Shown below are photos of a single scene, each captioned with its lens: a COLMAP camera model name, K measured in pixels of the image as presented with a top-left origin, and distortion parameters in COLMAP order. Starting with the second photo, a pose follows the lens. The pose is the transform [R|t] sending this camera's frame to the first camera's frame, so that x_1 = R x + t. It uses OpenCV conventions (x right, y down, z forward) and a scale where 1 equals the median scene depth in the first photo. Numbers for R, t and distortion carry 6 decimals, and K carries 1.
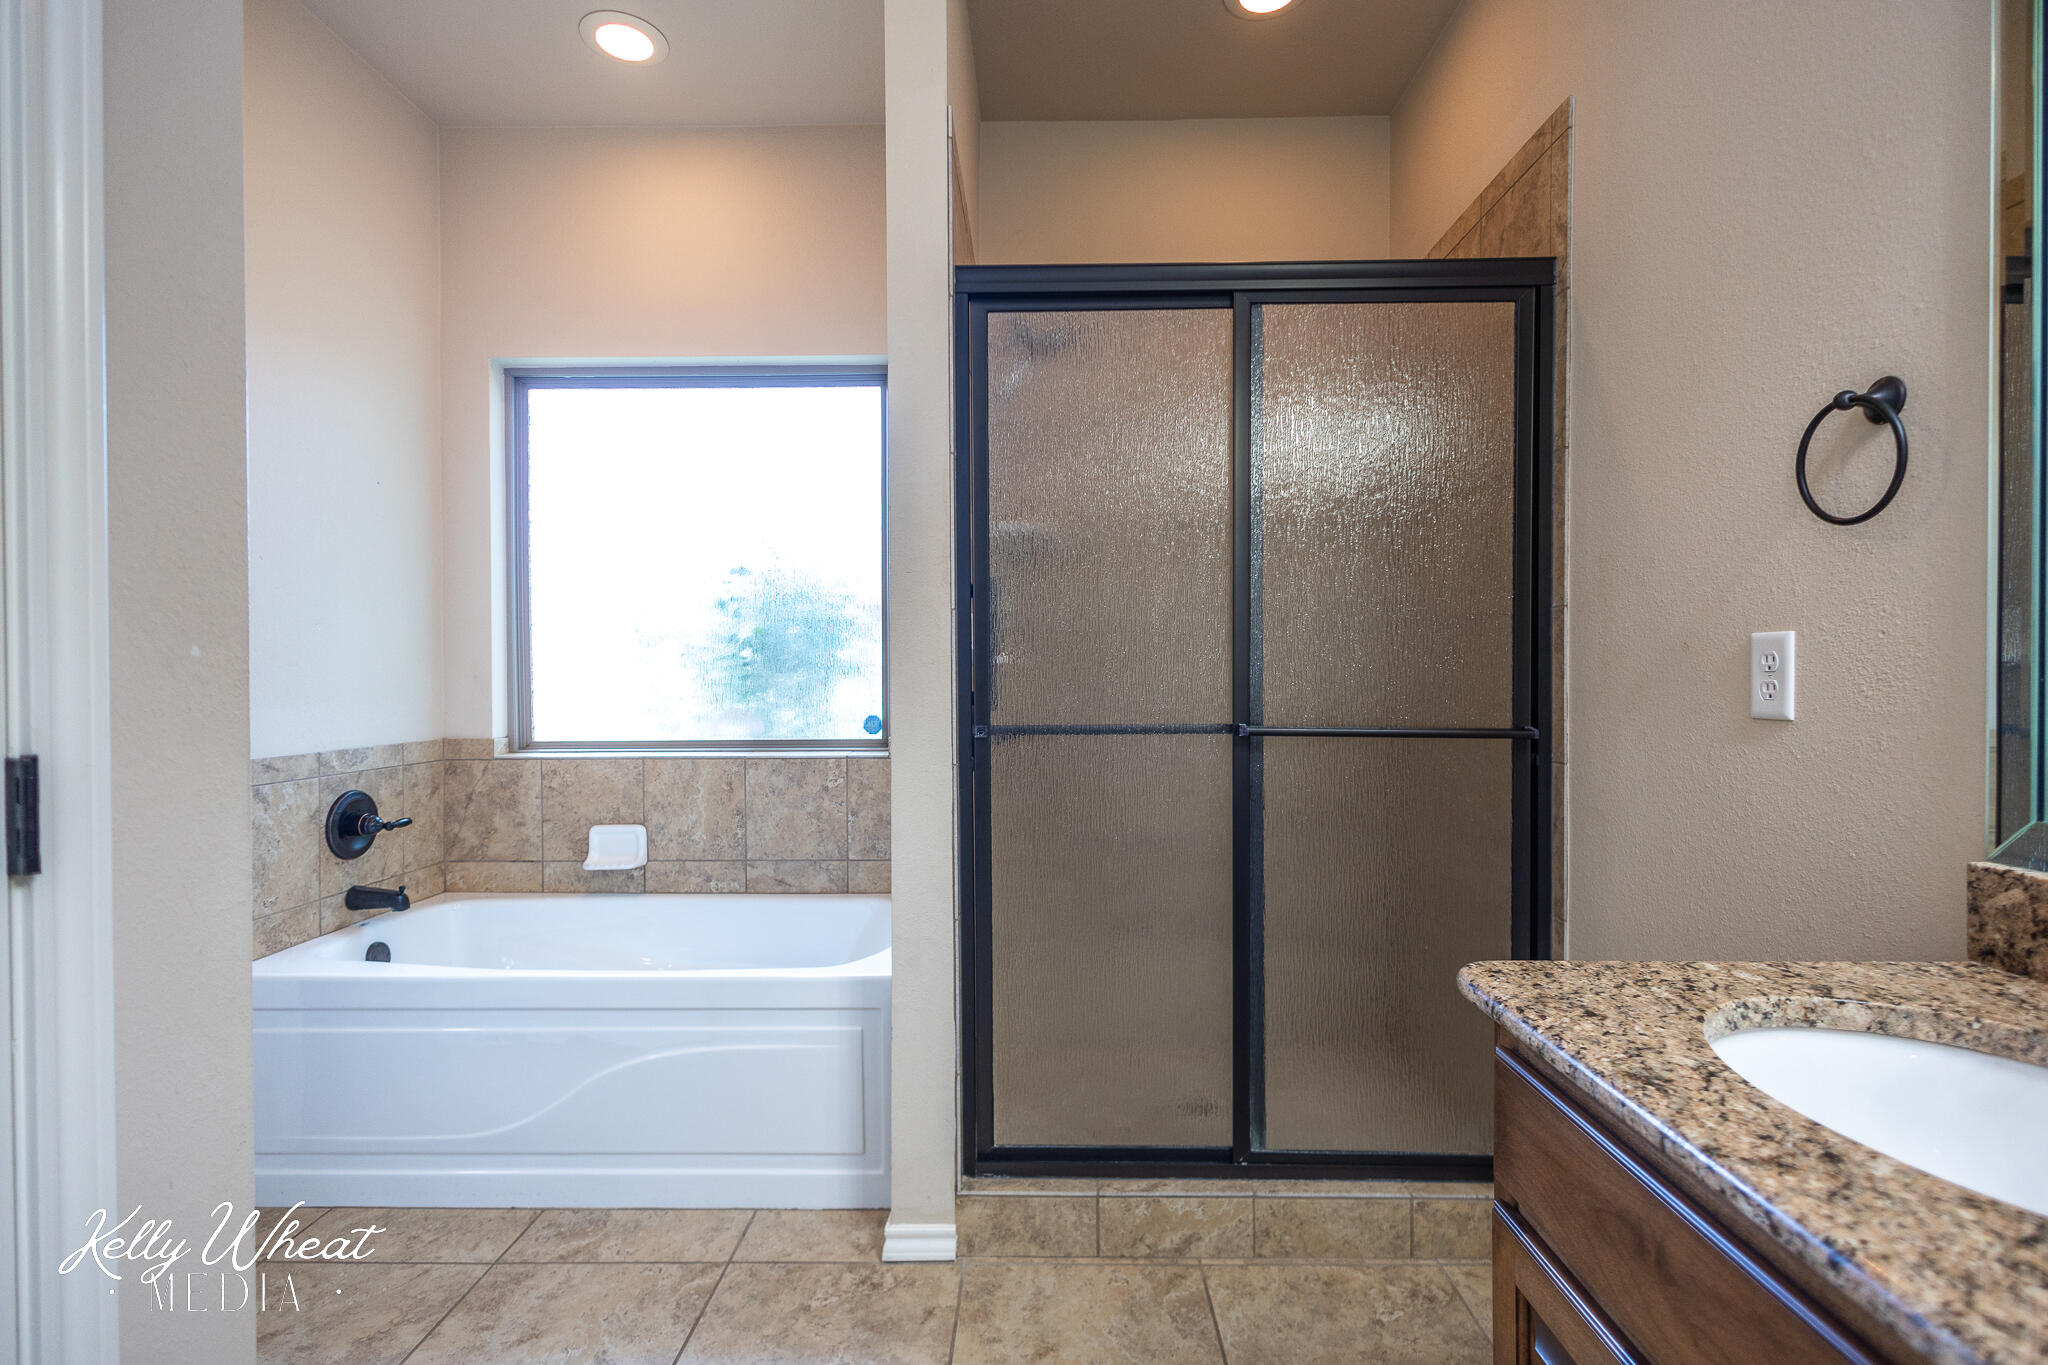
lens RADIAL K [[948.9, 0, 1028.3], [0, 948.9, 685.3], [0, 0, 1]] dist [0.013609, -0.000380]
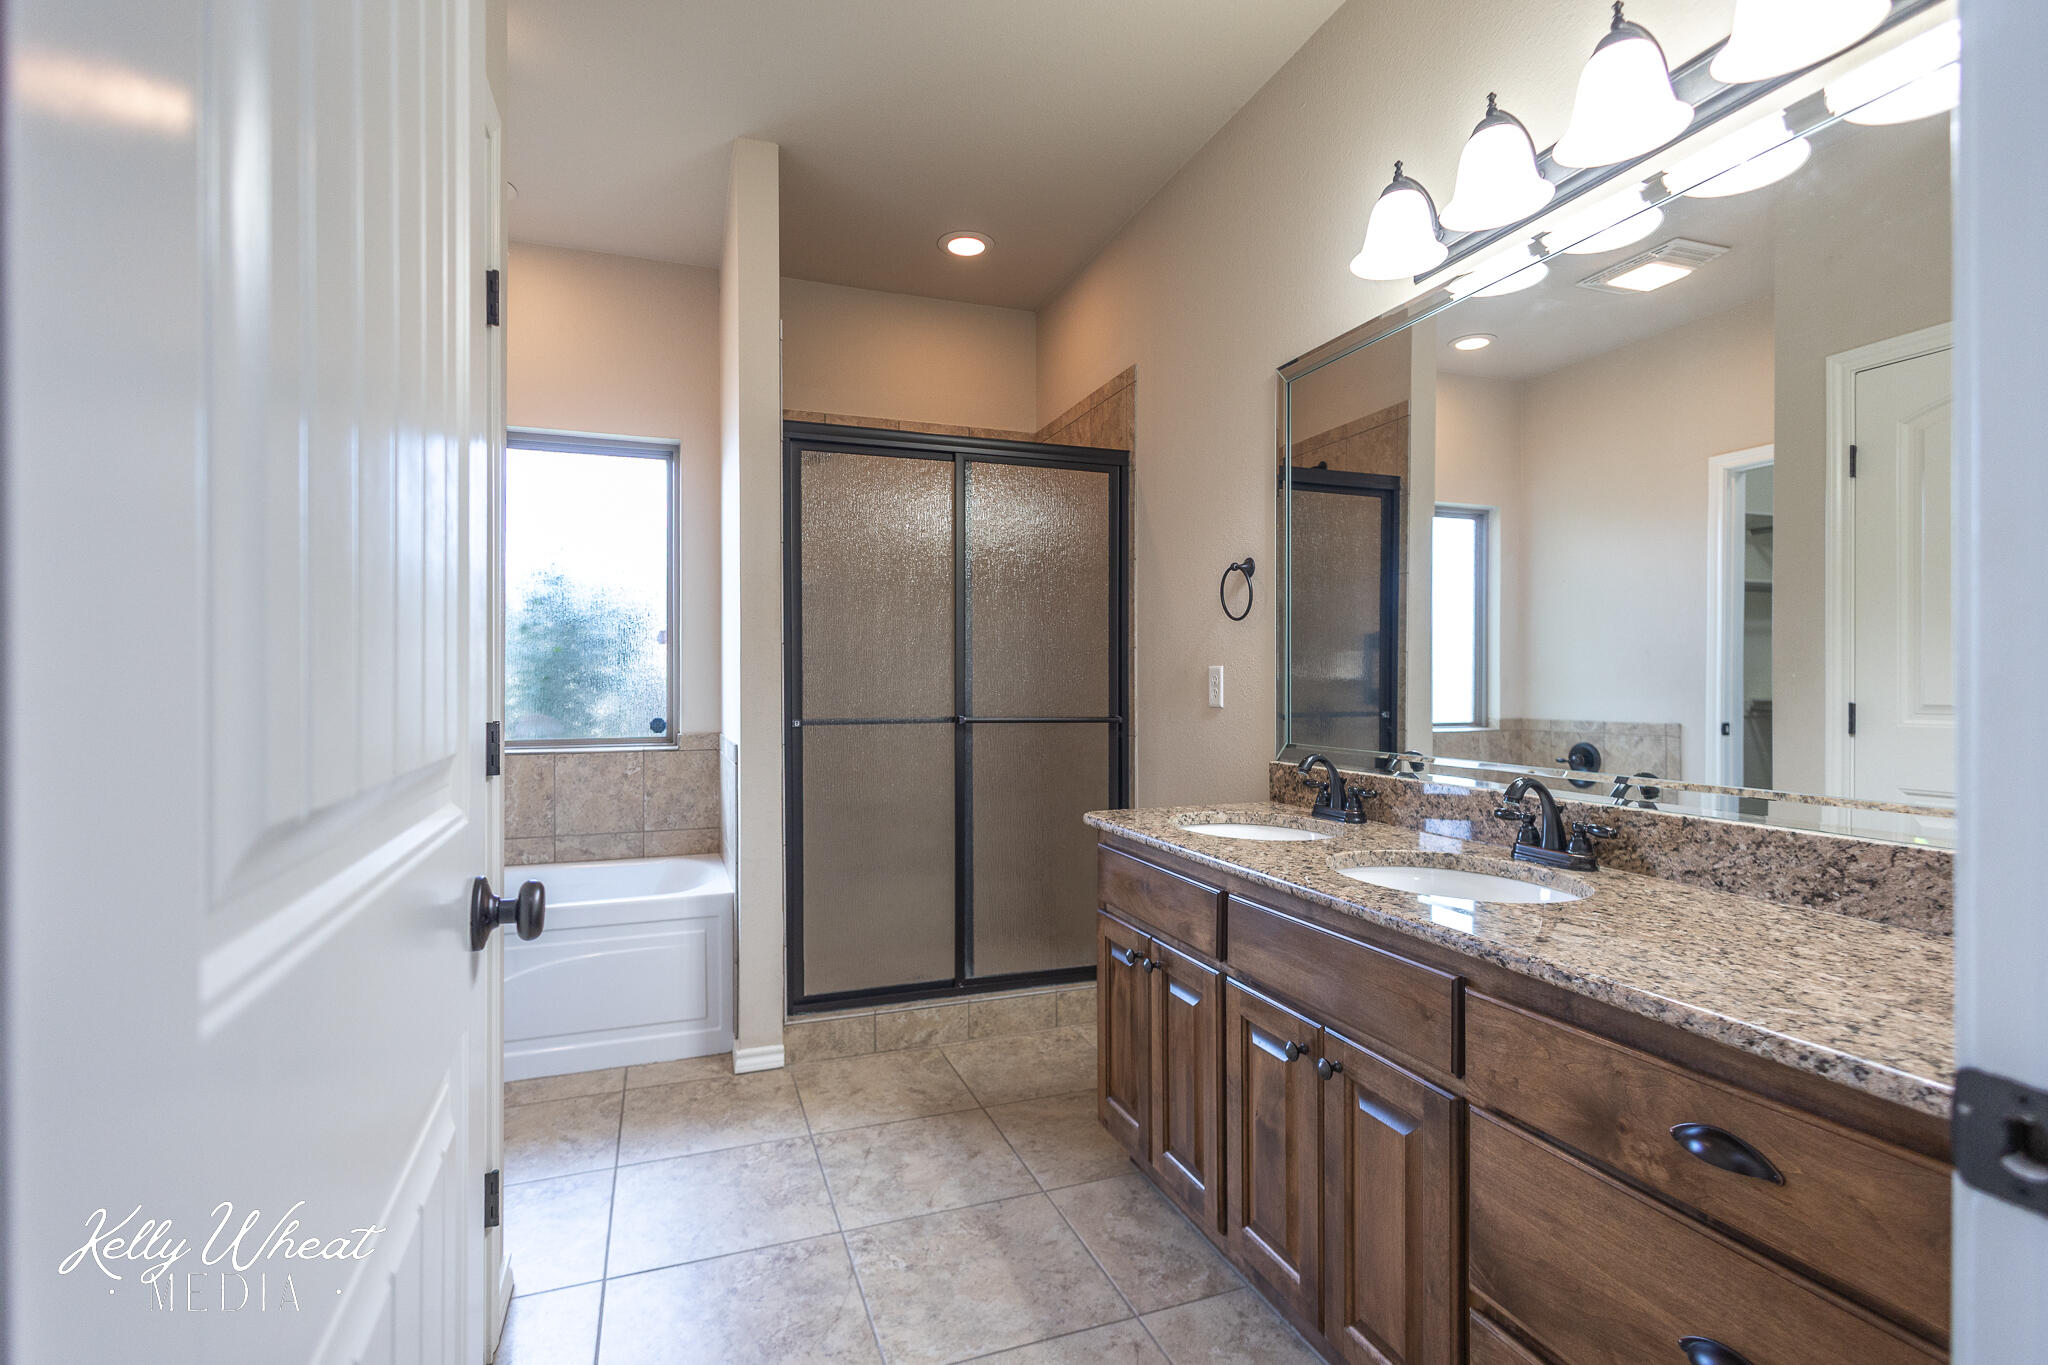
lens RADIAL K [[965.9, 0, 1015.9], [0, 965.9, 685.7], [0, 0, 1]] dist [0.008660, -0.000223]
pose [[0.933958, 0.001773, 0.357379, -0.280855], [0.002816, 0.999920, -0.012322, 0.008911], [-0.357373, 0.012514, 0.933878, -0.587191]]
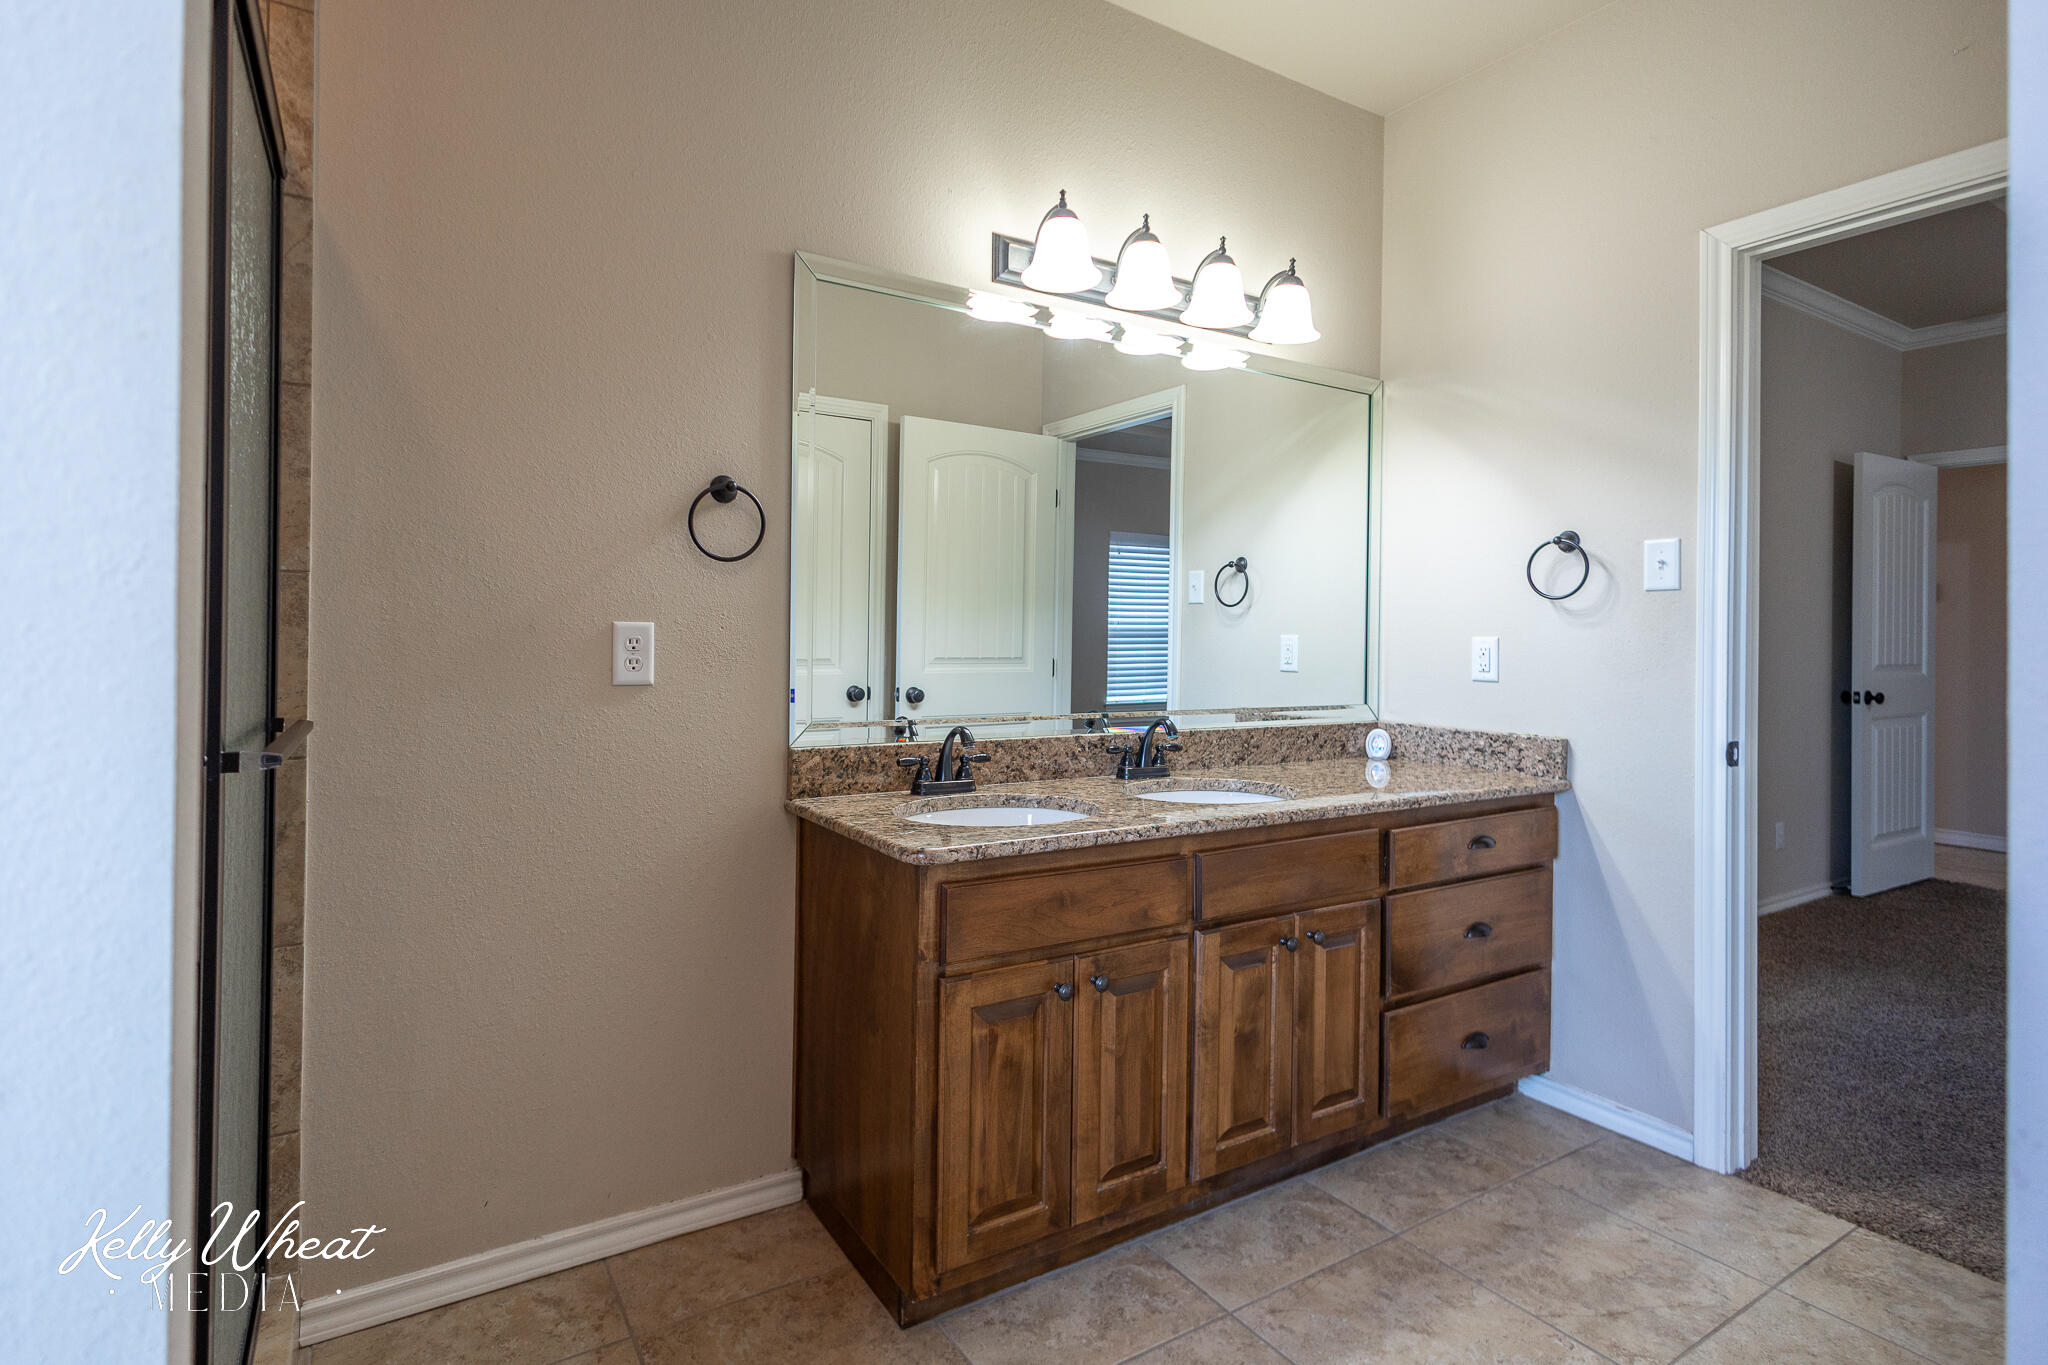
lens RADIAL K [[999.9, 0, 1019.4], [0, 999.9, 626.4], [0, 0, 1]] dist [0.027557, 0.000009]
pose [[-0.549566, -0.002009, 0.835448, -0.518611], [-0.004644, 0.999989, -0.000650, -0.035278], [-0.835437, -0.004238, -0.549570, 0.927122]]
